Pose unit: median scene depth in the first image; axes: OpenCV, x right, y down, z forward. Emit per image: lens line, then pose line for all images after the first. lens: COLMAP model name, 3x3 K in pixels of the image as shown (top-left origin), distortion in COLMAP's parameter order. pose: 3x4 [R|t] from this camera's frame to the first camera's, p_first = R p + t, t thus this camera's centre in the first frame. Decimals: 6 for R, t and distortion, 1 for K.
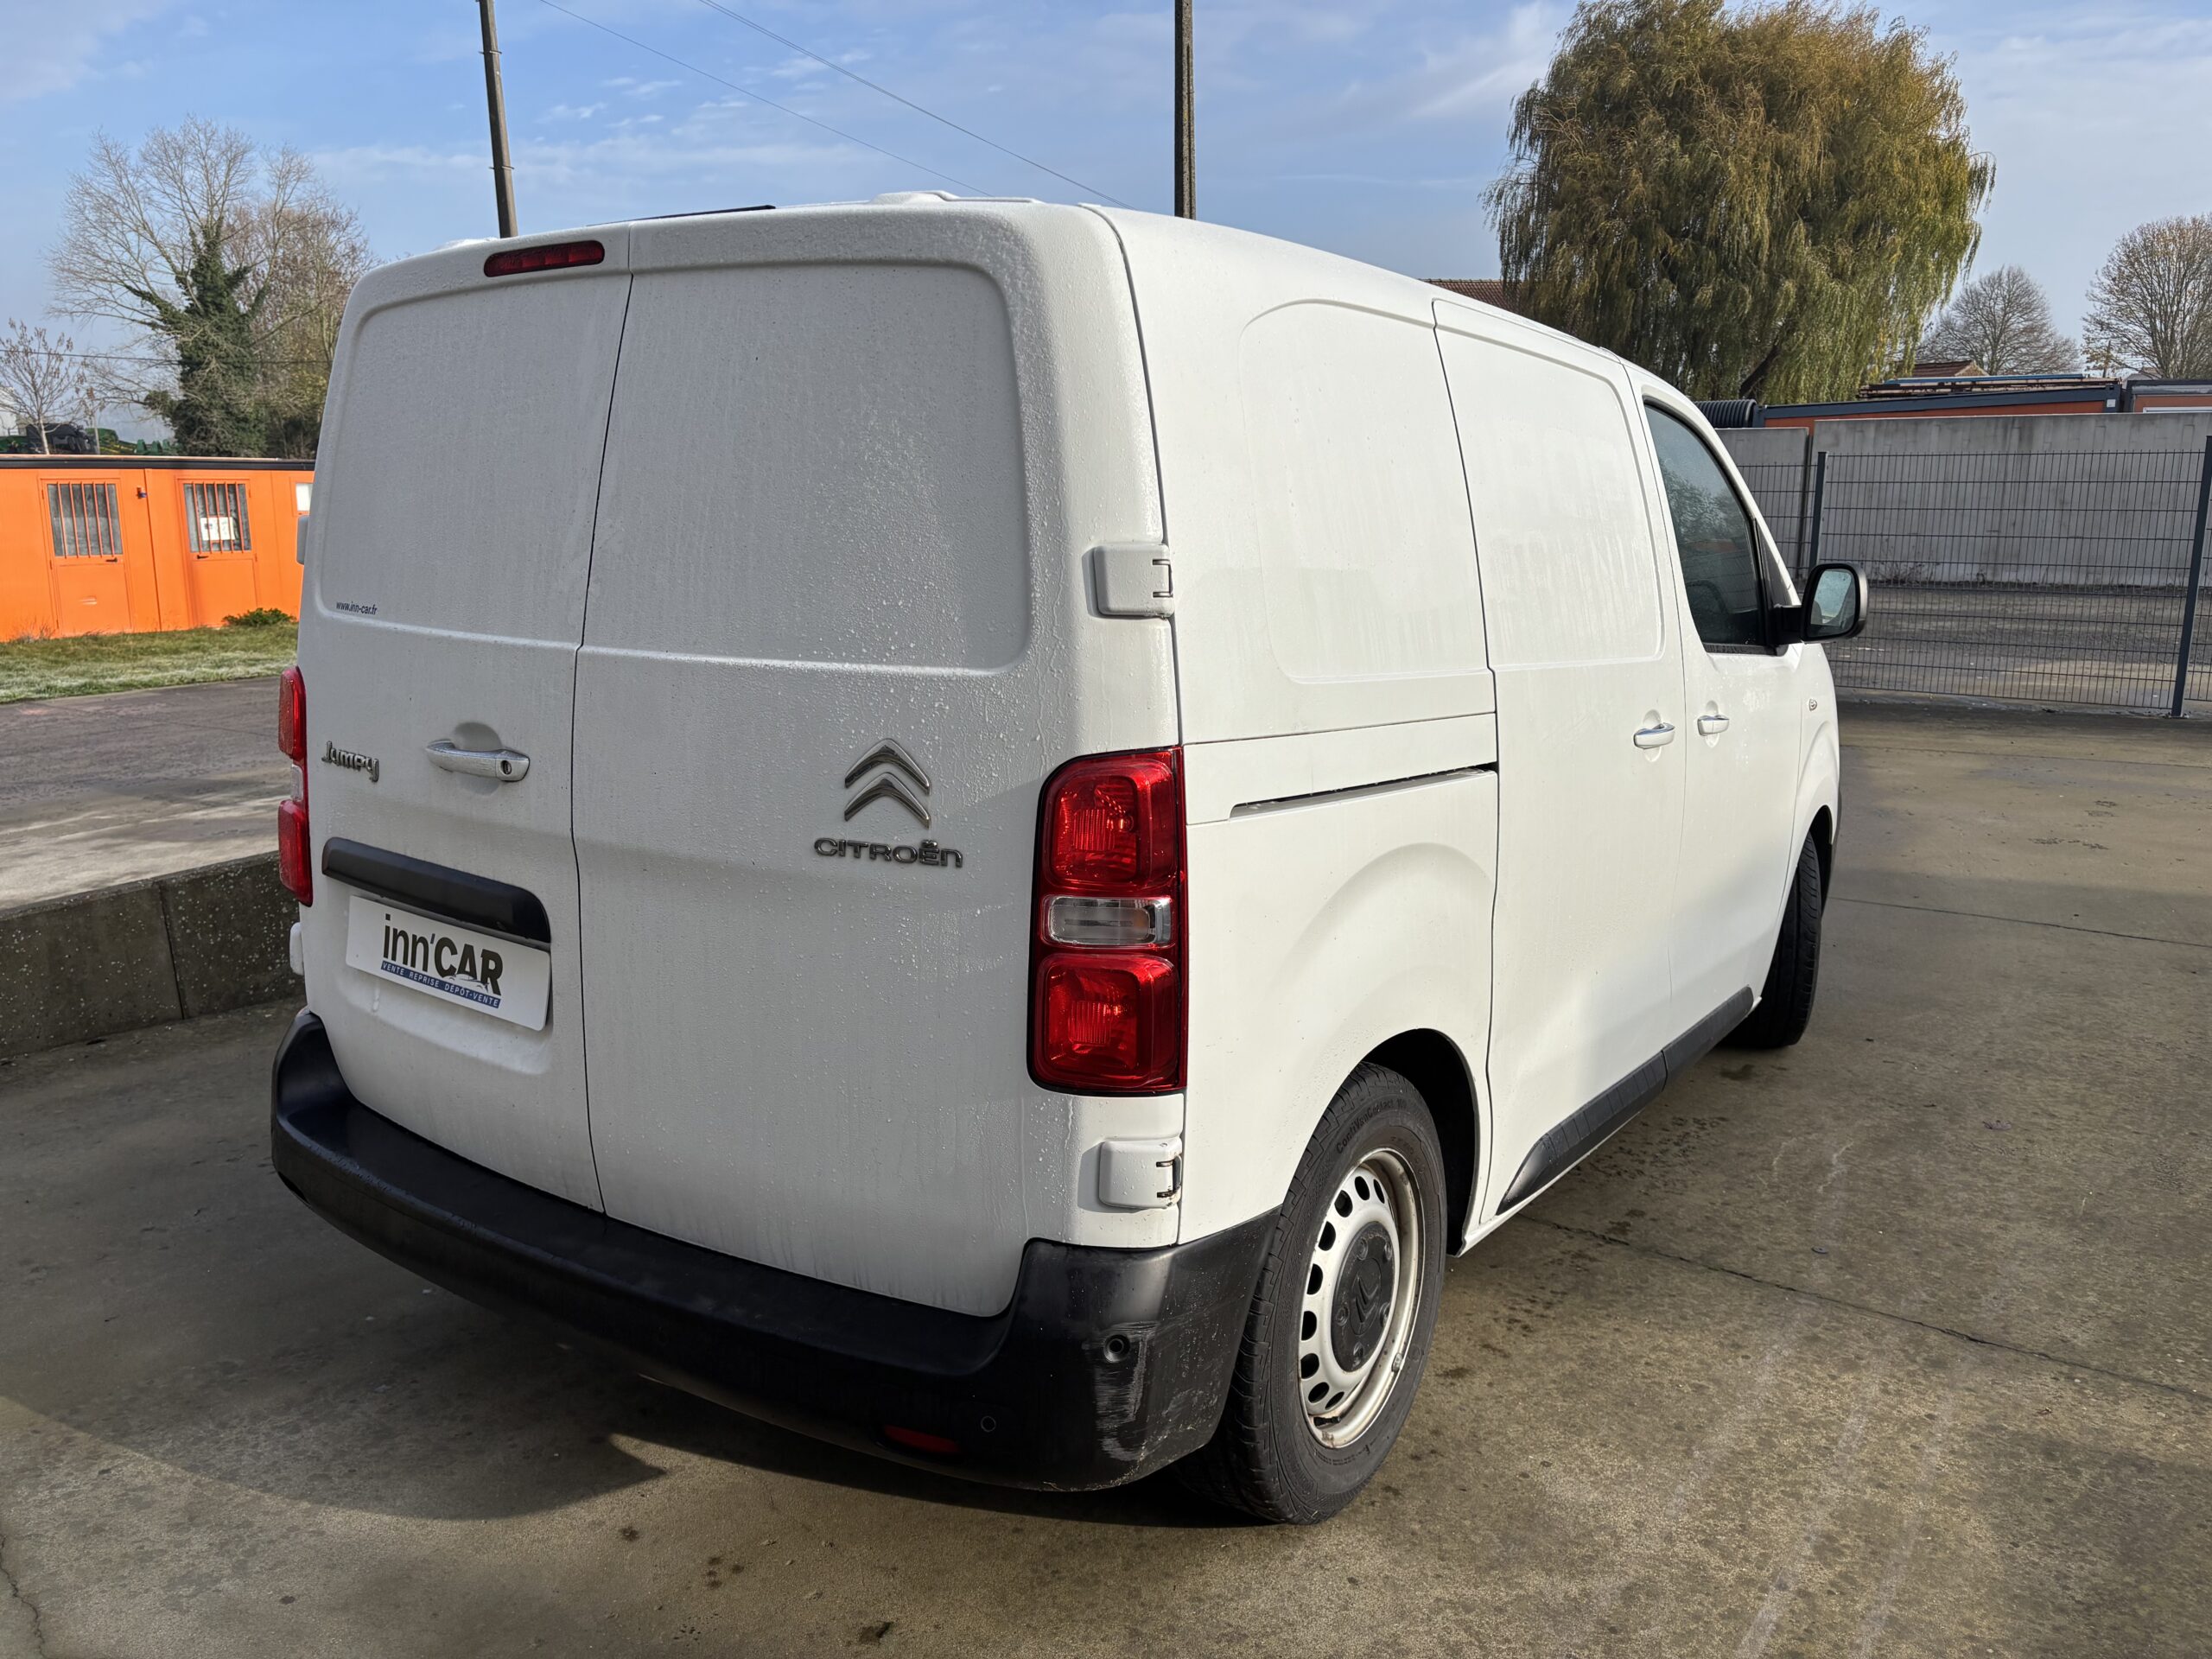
lens RADIAL K [[1680.7, 0, 1106.0], [0, 1680.7, 829.5], [0, 0, 1]] dist [0.089817, -0.115834]
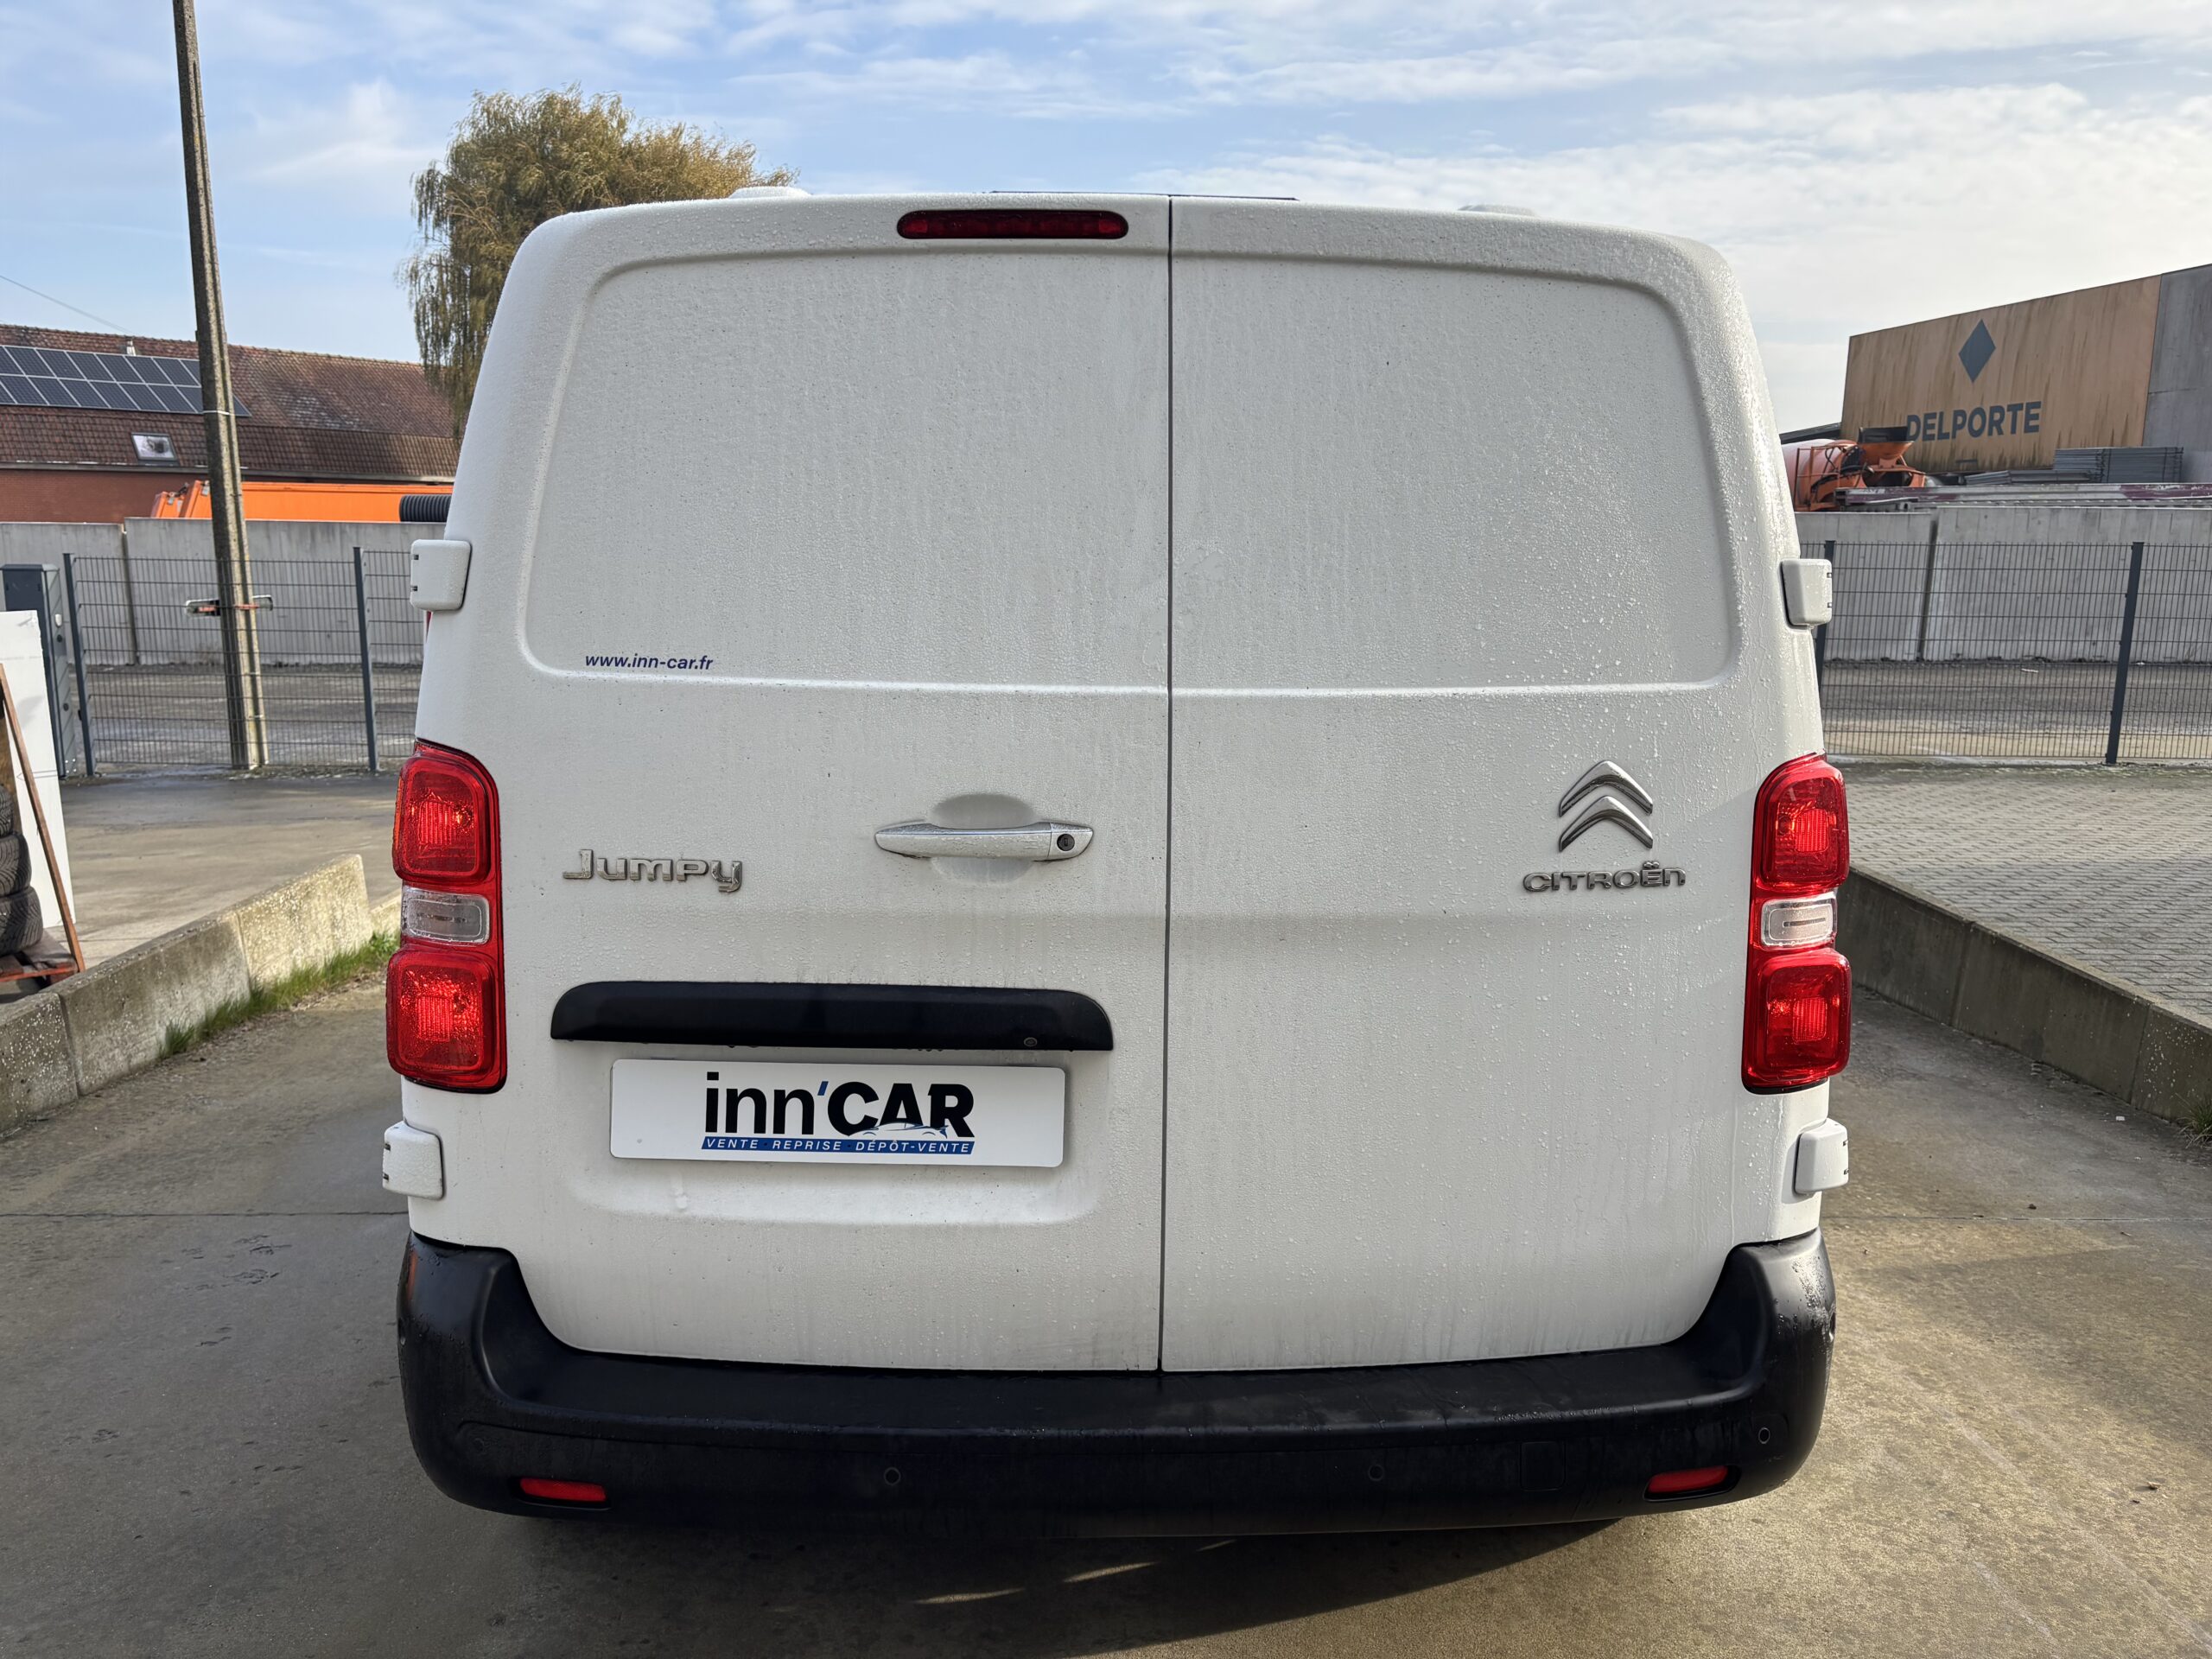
lens RADIAL K [[1680.7, 0, 1106.0], [0, 1680.7, 829.5], [0, 0, 1]] dist [0.089817, -0.115834]
pose [[0.800634, -0.081366, 0.593603, -0.838210], [0.112376, 0.993547, -0.015382, -0.028650], [-0.588520, 0.079022, 0.804611, 0.349907]]
